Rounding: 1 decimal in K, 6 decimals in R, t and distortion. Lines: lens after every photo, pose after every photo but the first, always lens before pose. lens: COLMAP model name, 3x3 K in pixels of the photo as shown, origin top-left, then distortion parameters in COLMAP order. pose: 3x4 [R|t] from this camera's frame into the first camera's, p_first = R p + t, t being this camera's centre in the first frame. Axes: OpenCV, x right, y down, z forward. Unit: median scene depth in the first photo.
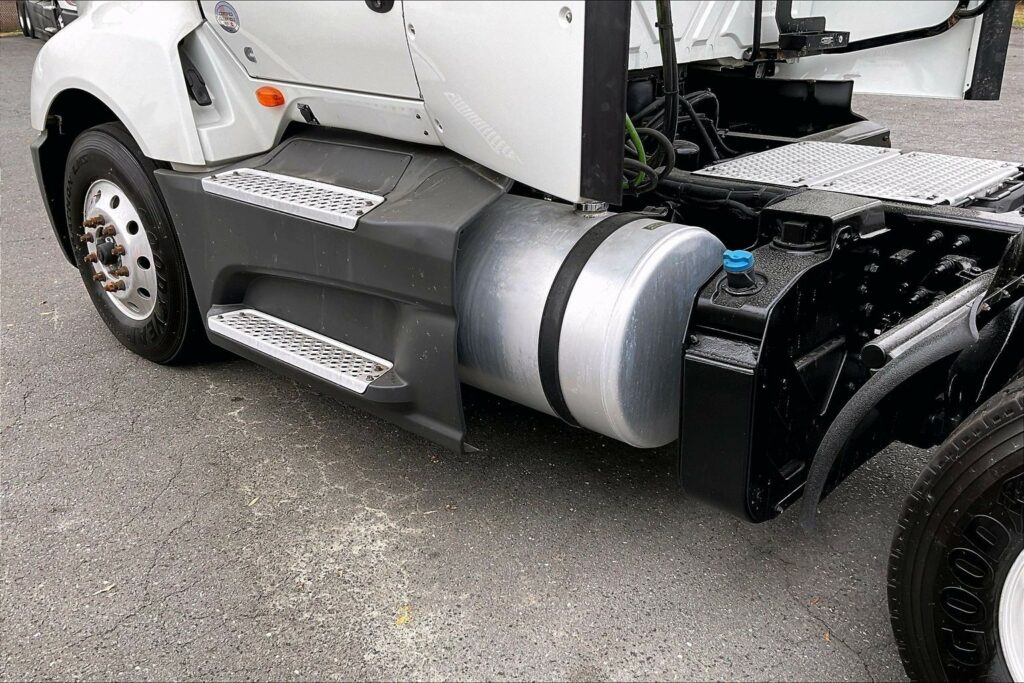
lens RADIAL K [[912.9, 0, 510.6], [0, 912.9, 392.9], [0, 0, 1]] dist [0.006764, 0.004888]
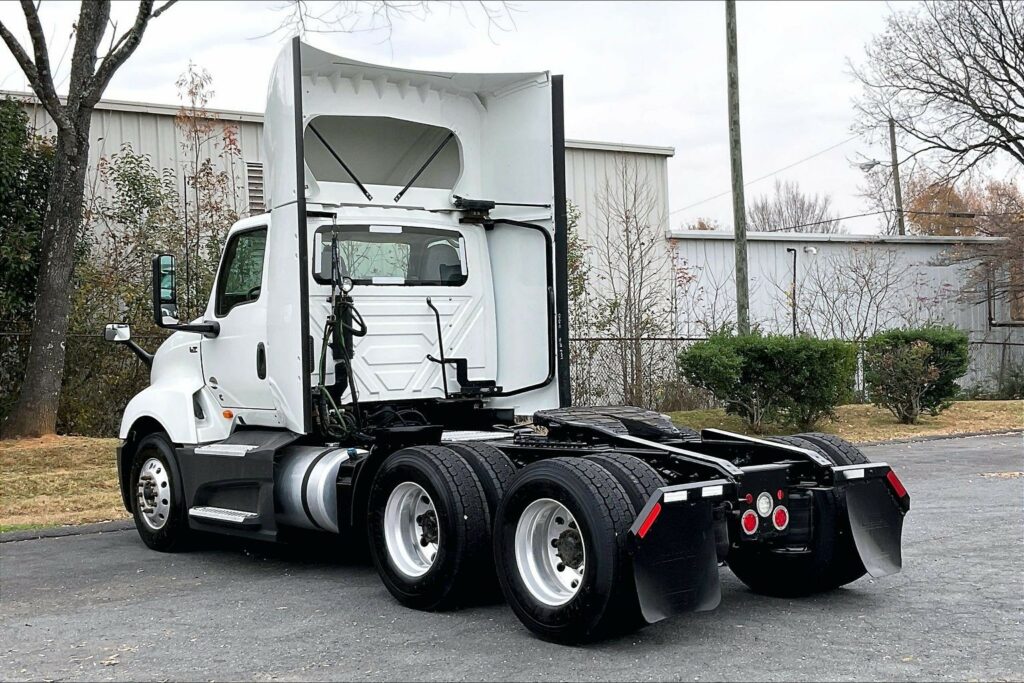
lens RADIAL K [[1219.2, 0, 512.0], [0, 1219.2, 341.5], [0, 0, 1]] dist [0.123636, 0.006947]
pose [[0.992045, -0.014804, -0.125010, 0.815291], [-0.038689, 0.909141, -0.414688, 0.746106], [0.119791, 0.416226, 0.901336, -1.740368]]
